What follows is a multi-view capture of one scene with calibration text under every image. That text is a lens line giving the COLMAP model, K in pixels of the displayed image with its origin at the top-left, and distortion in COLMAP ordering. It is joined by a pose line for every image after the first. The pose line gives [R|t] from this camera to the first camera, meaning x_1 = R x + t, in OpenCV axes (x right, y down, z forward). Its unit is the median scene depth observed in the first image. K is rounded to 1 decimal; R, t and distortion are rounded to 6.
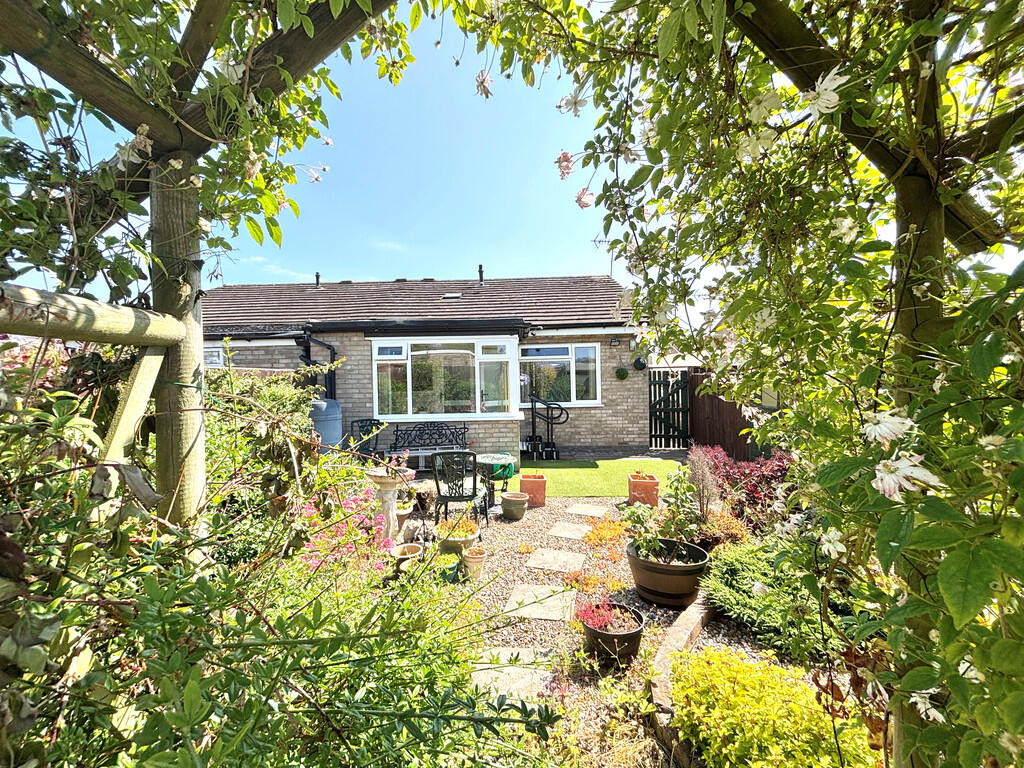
lens RADIAL K [[412.3, 0, 512.0], [0, 412.3, 384.0], [0, 0, 1]] dist [0.000663, -0.000200]
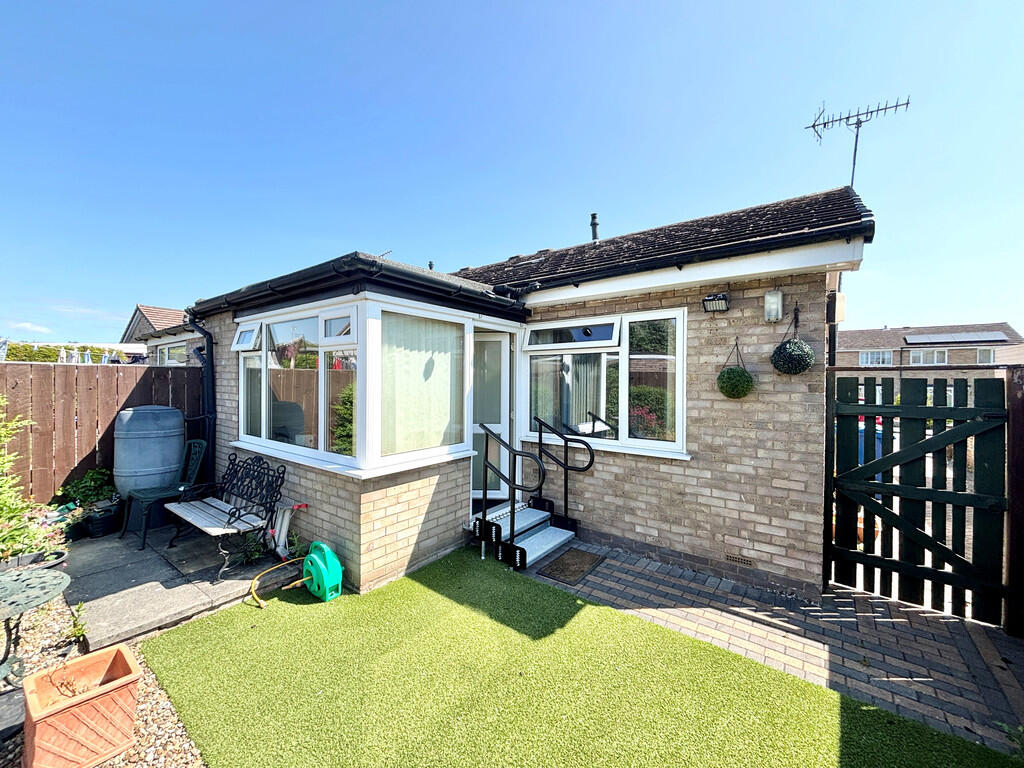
lens RADIAL K [[412.3, 0, 512.0], [0, 412.3, 384.0], [0, 0, 1]] dist [0.000663, -0.000200]
pose [[0.813816, 0.034277, -0.580110, 0.315026], [-0.034841, 0.999341, 0.010171, -0.020134], [0.580077, 0.011934, 0.814475, 0.552024]]
